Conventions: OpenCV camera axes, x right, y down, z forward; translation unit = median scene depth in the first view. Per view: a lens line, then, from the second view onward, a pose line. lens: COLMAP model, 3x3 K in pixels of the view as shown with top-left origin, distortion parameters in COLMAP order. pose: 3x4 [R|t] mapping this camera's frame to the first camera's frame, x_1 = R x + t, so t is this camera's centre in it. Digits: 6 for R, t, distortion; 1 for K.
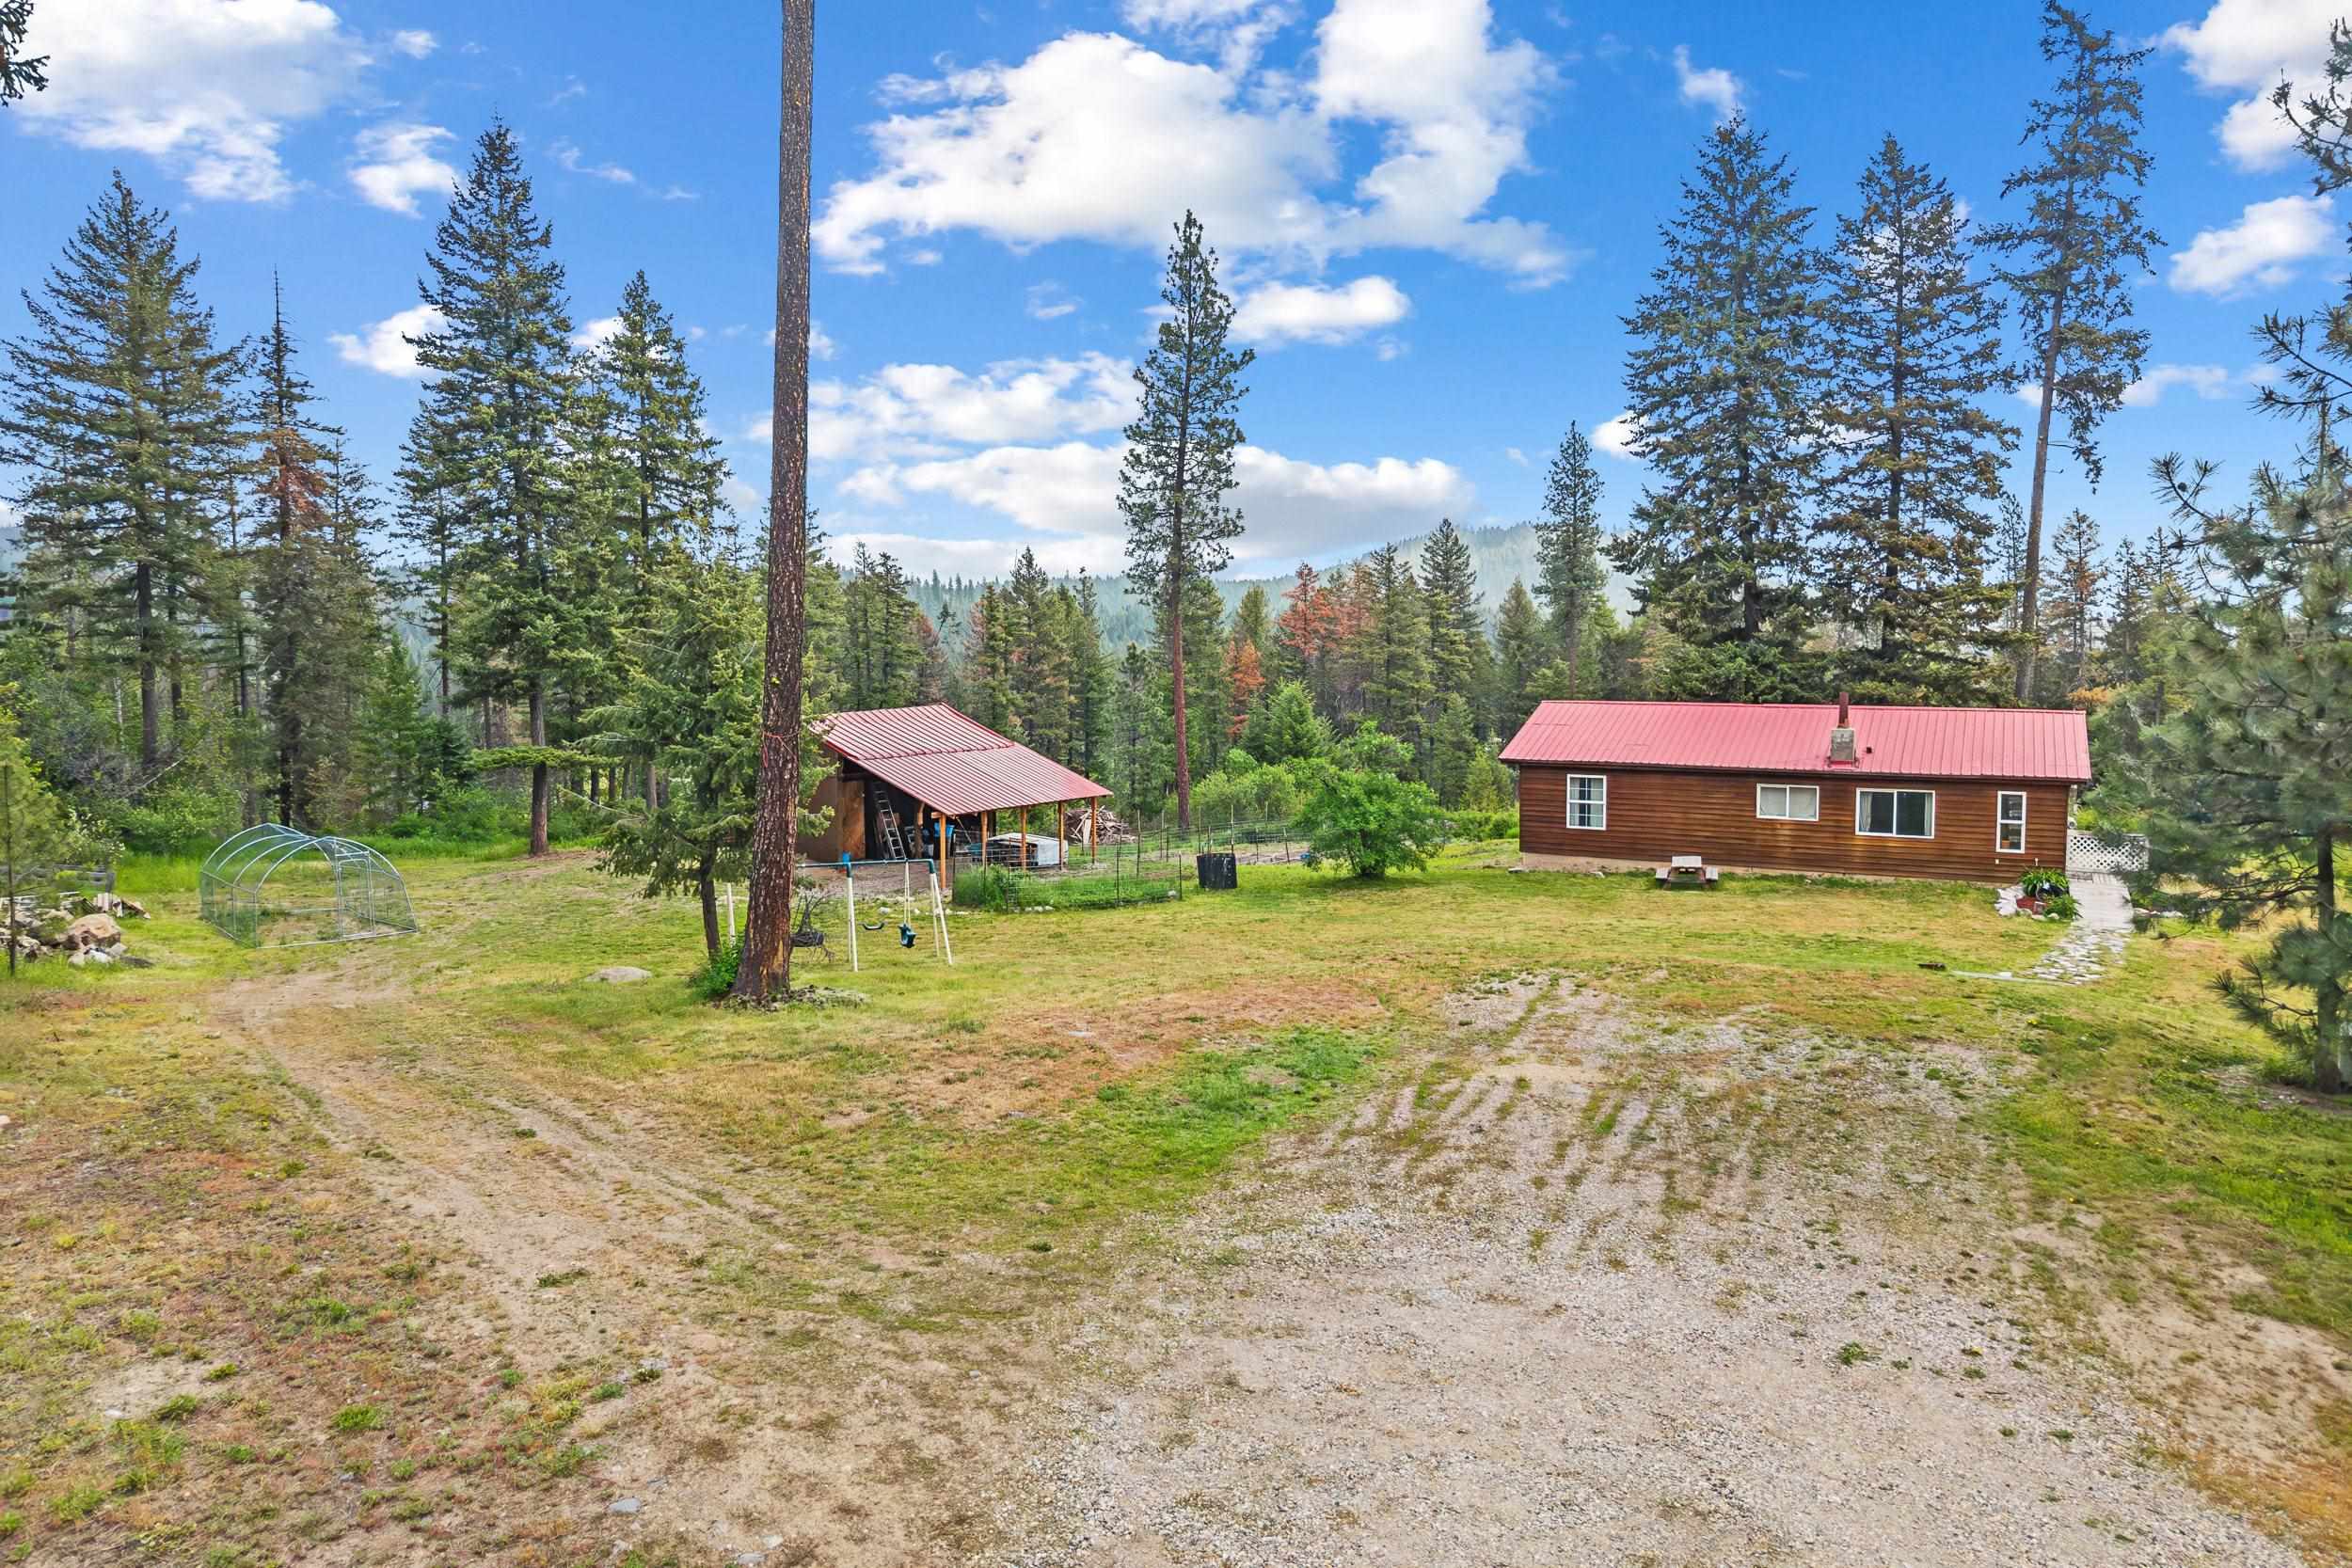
lens RADIAL K [[1470.0, 0, 1205.7], [0, 1470.0, 767.4], [0, 0, 1]] dist [0.001689, 0.067020]
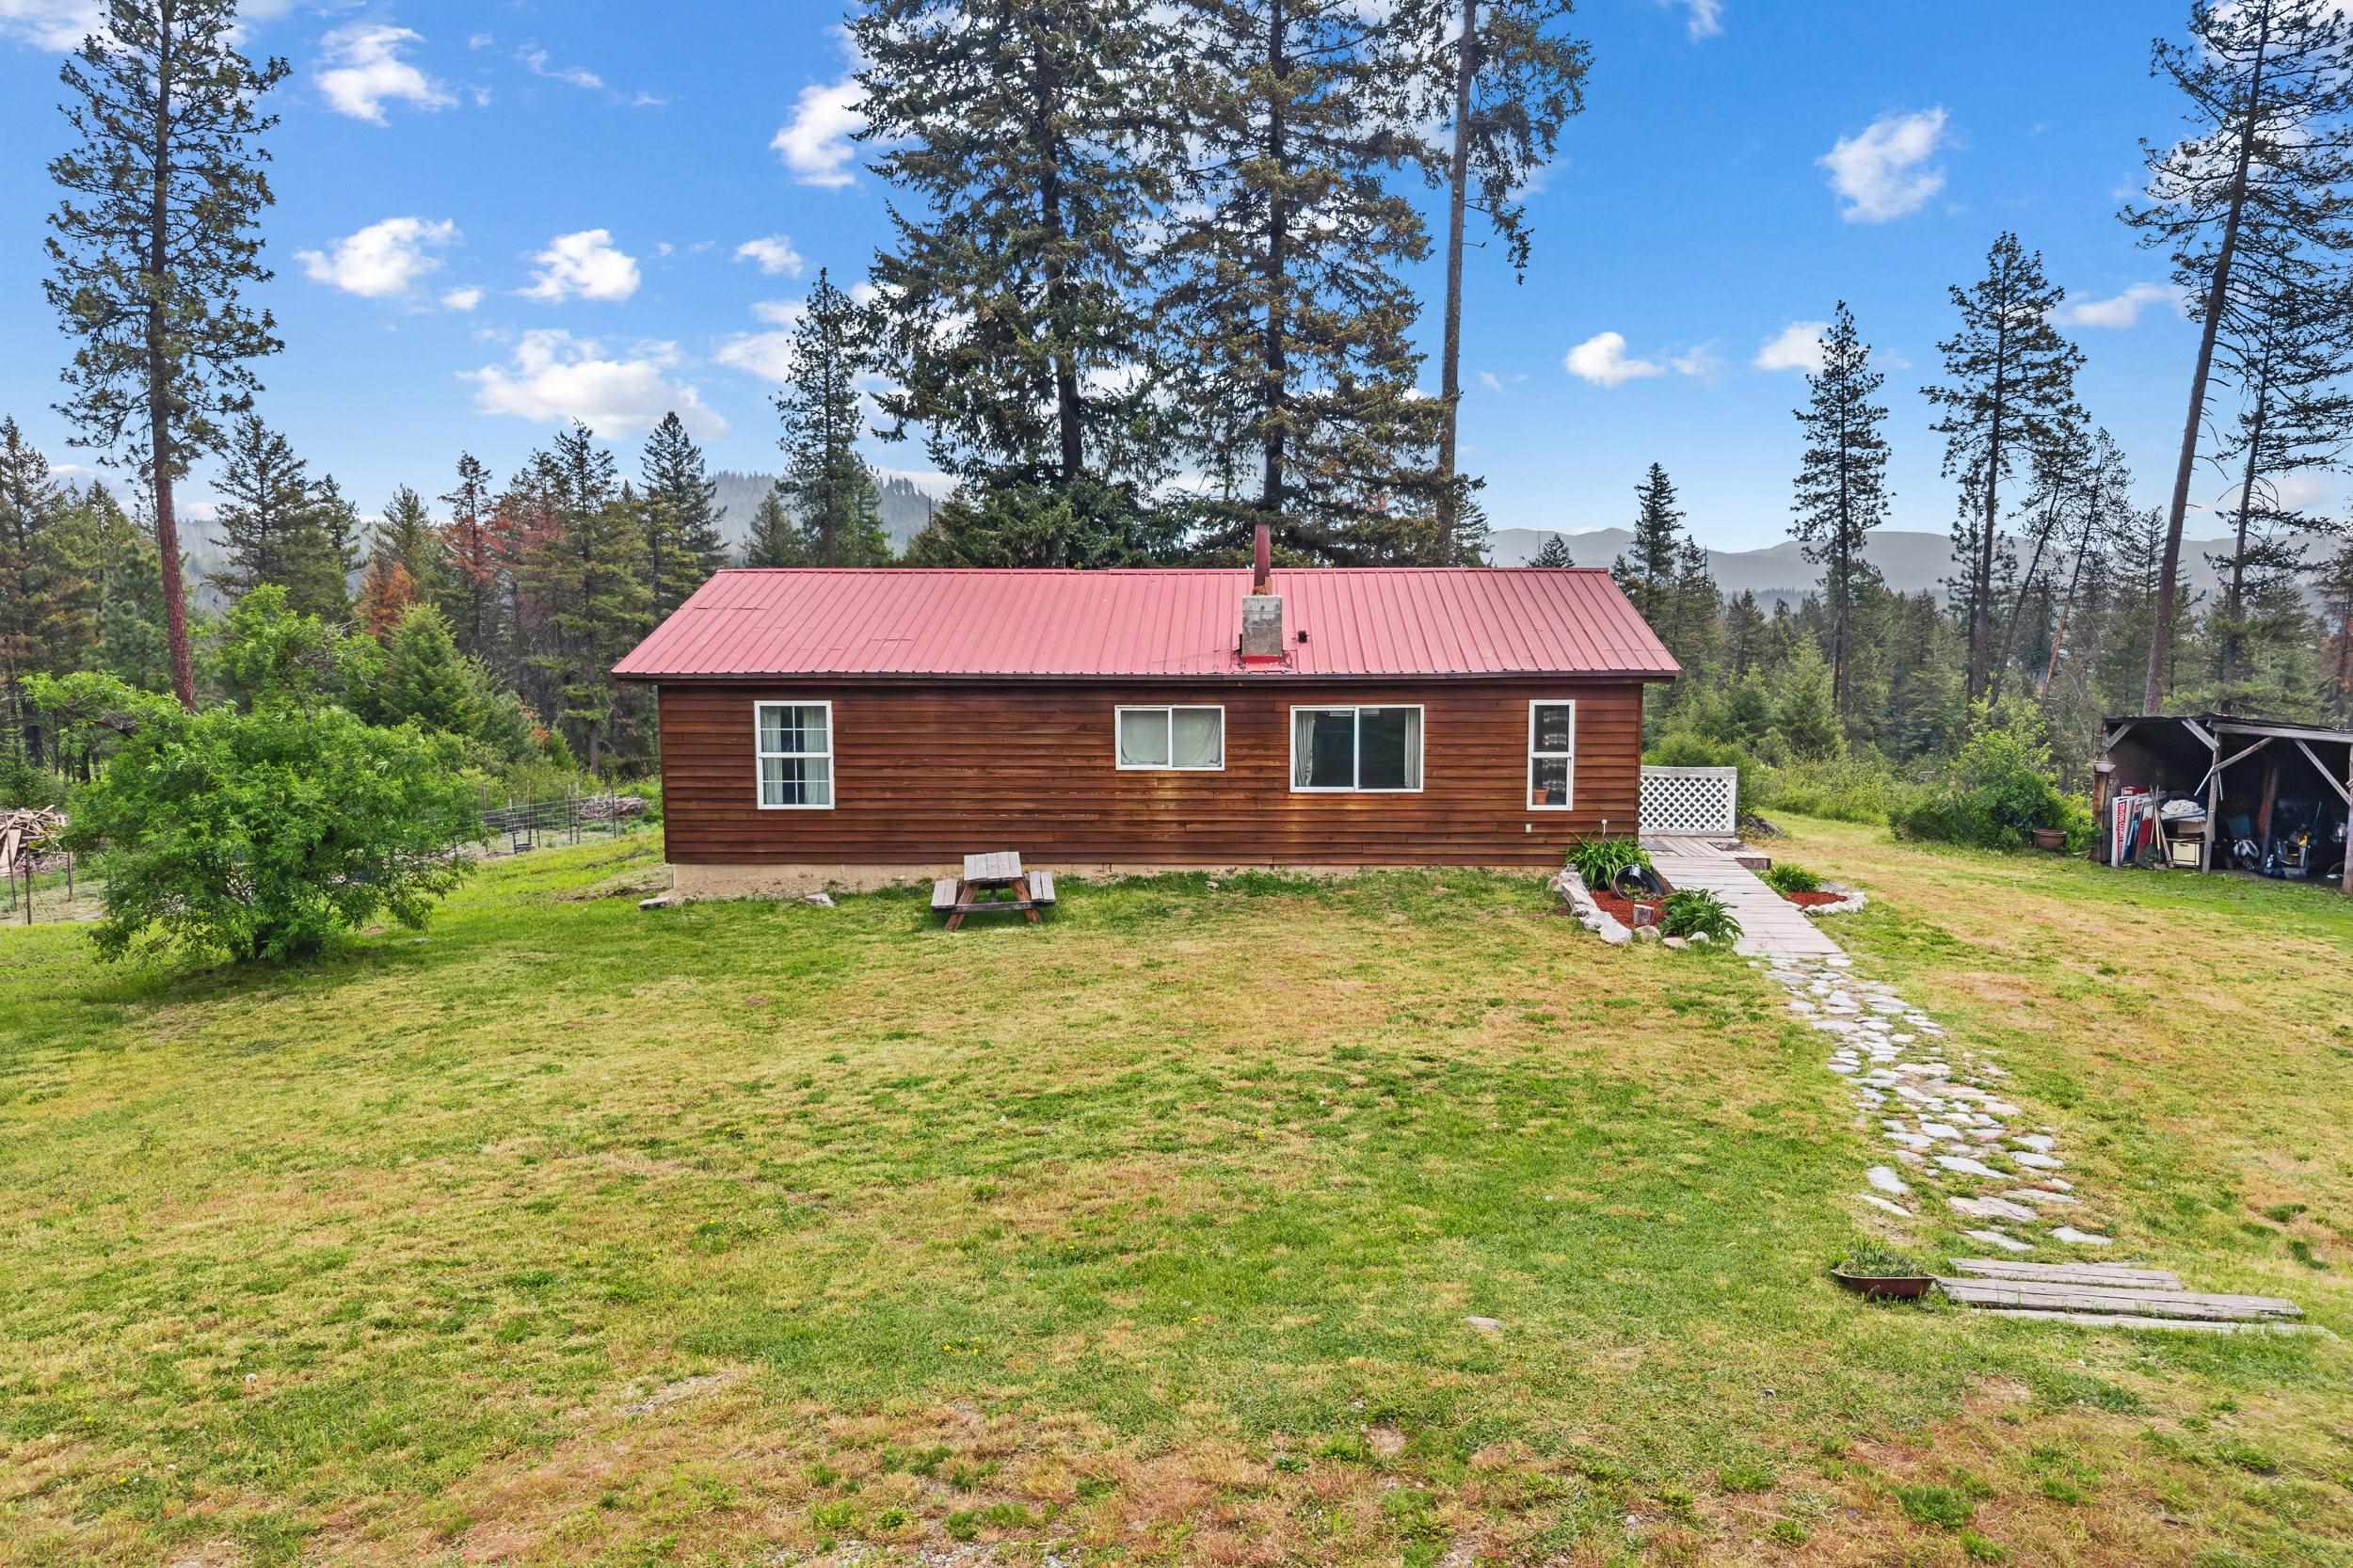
lens RADIAL K [[1679.1, 0, 1245.9], [0, 1679.1, 771.2], [0, 0, 1]] dist [0.001540, -0.058929]
pose [[0.889558, -0.048234, 0.454269, 0.127394], [0.035760, 0.998711, 0.036018, 0.013089], [-0.455420, -0.015796, 0.890136, 0.395641]]
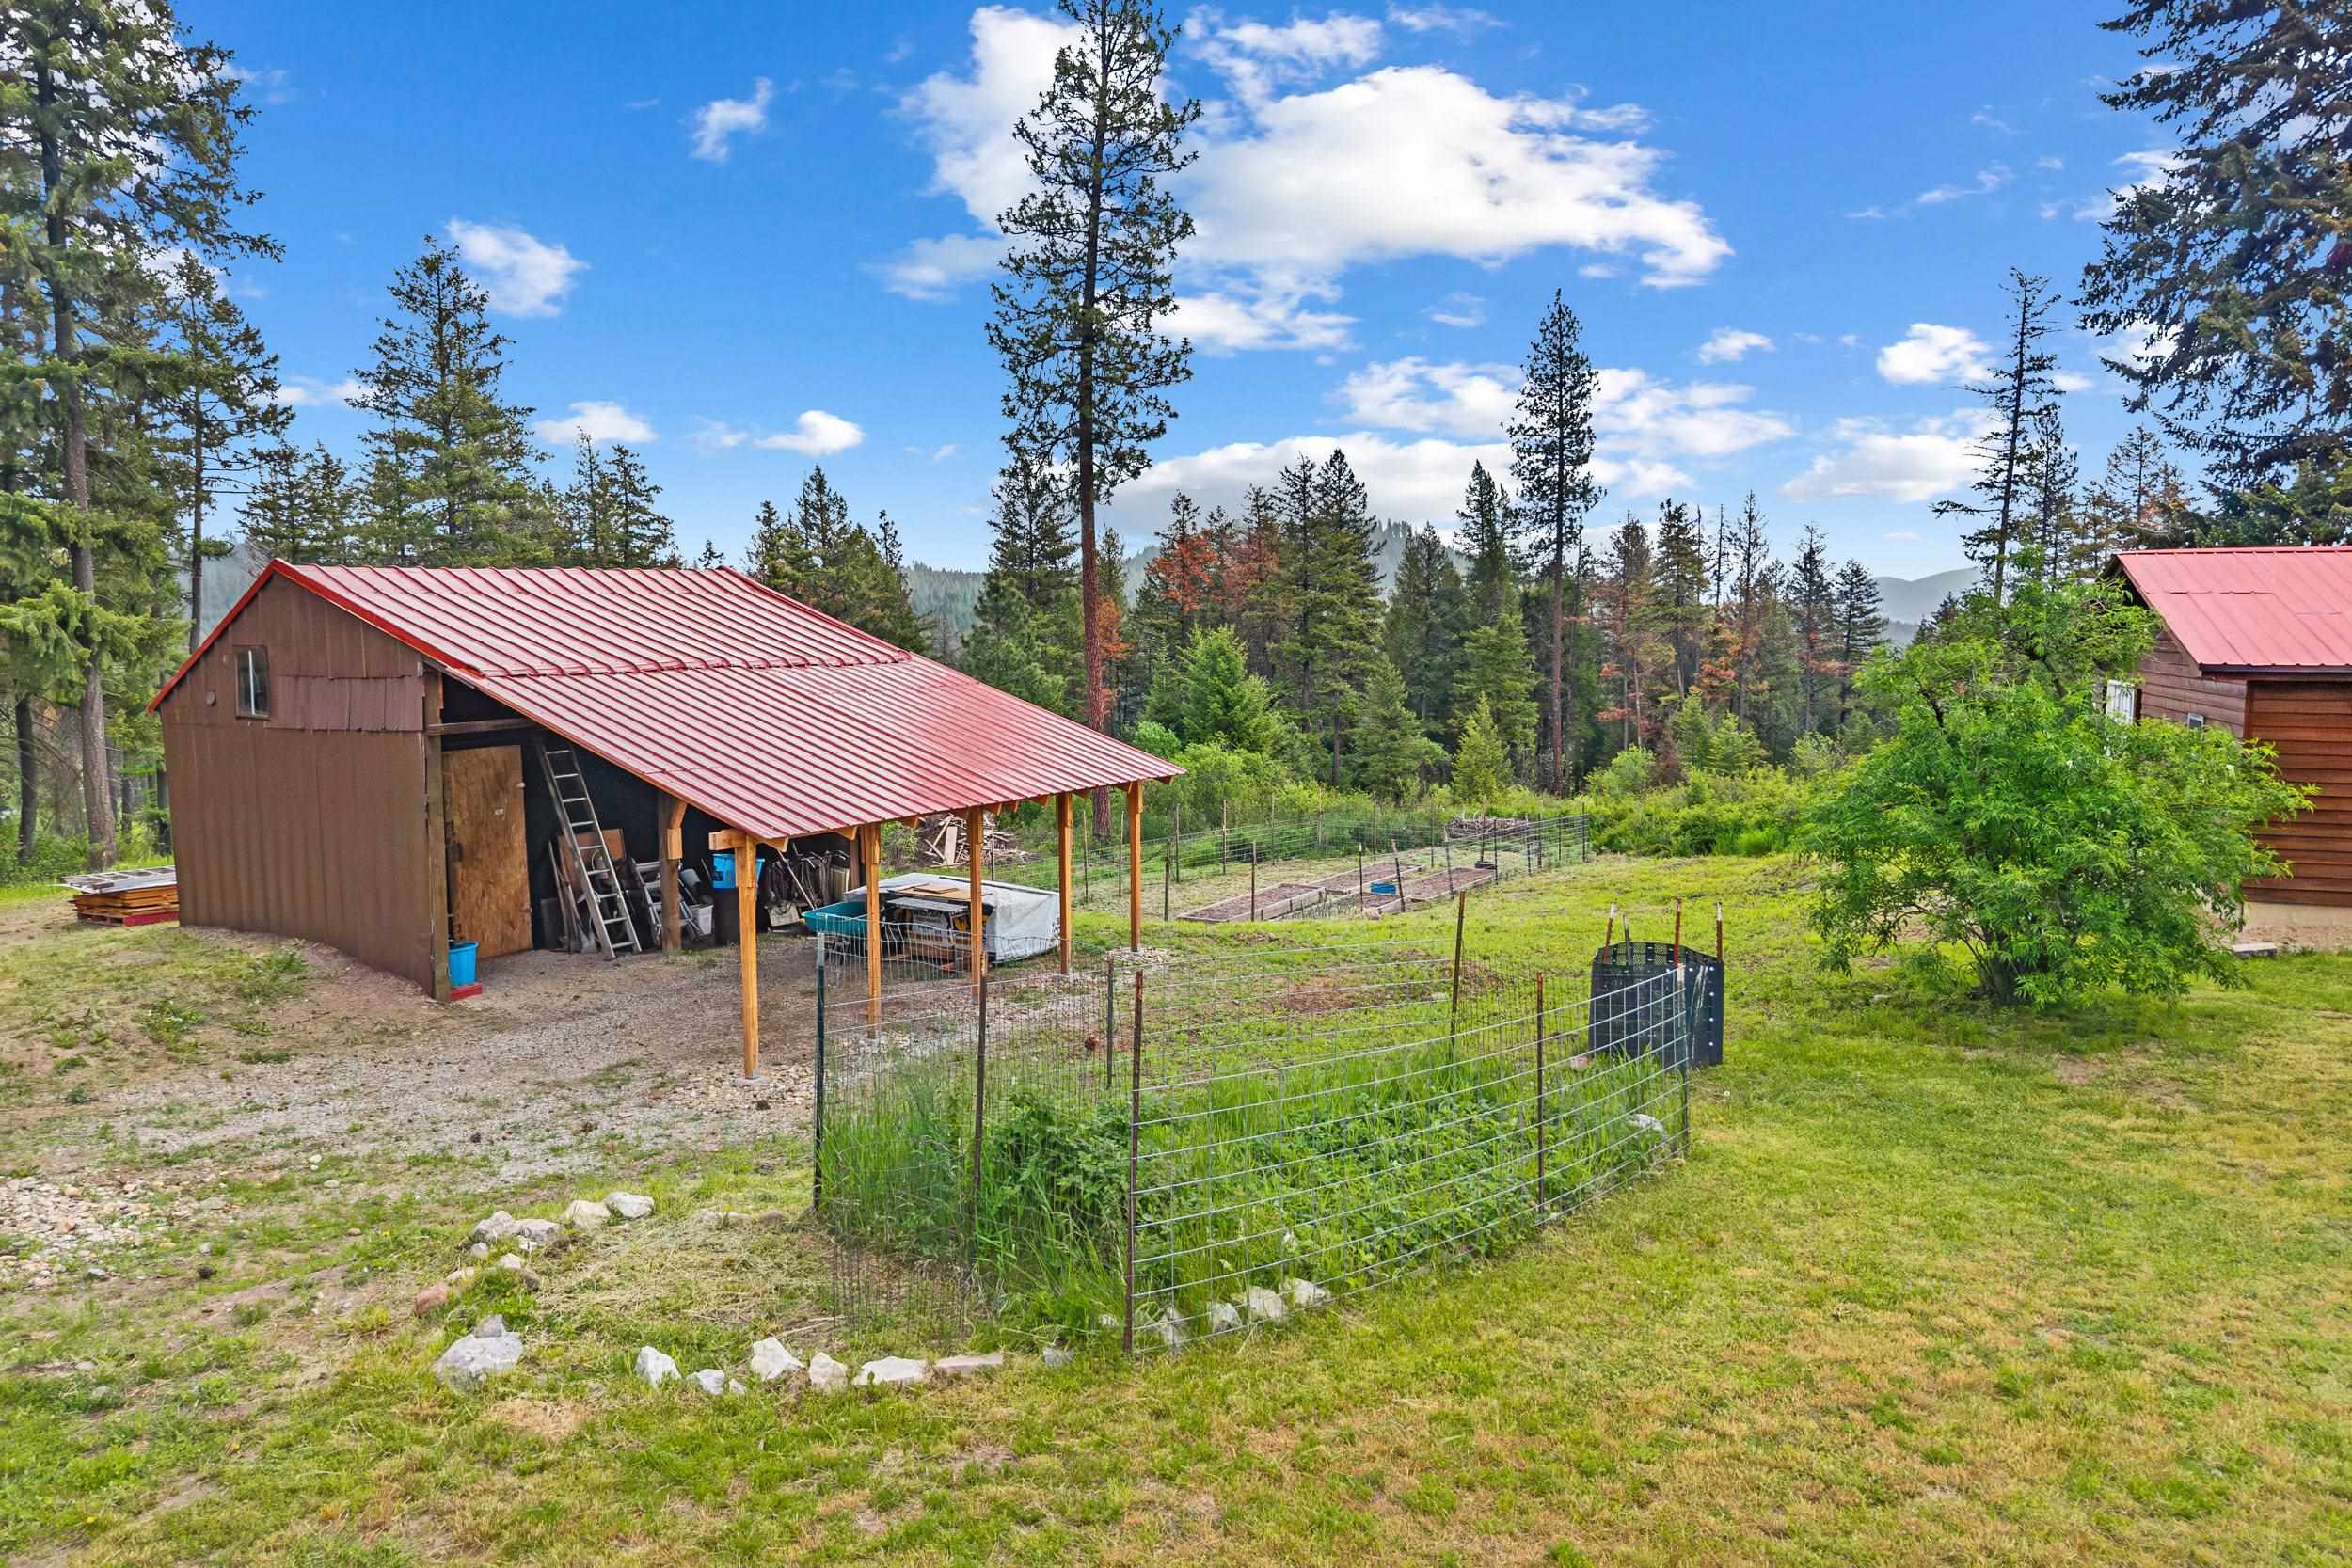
lens RADIAL K [[1678.3, 0, 1245.4], [0, 1678.3, 771.2], [0, 0, 1]] dist [0.001540, -0.058929]
pose [[0.991028, -0.016145, 0.132679, -0.106053], [0.015270, 0.999854, 0.007607, 0.015299], [-0.132783, -0.005513, 0.991130, 0.555187]]
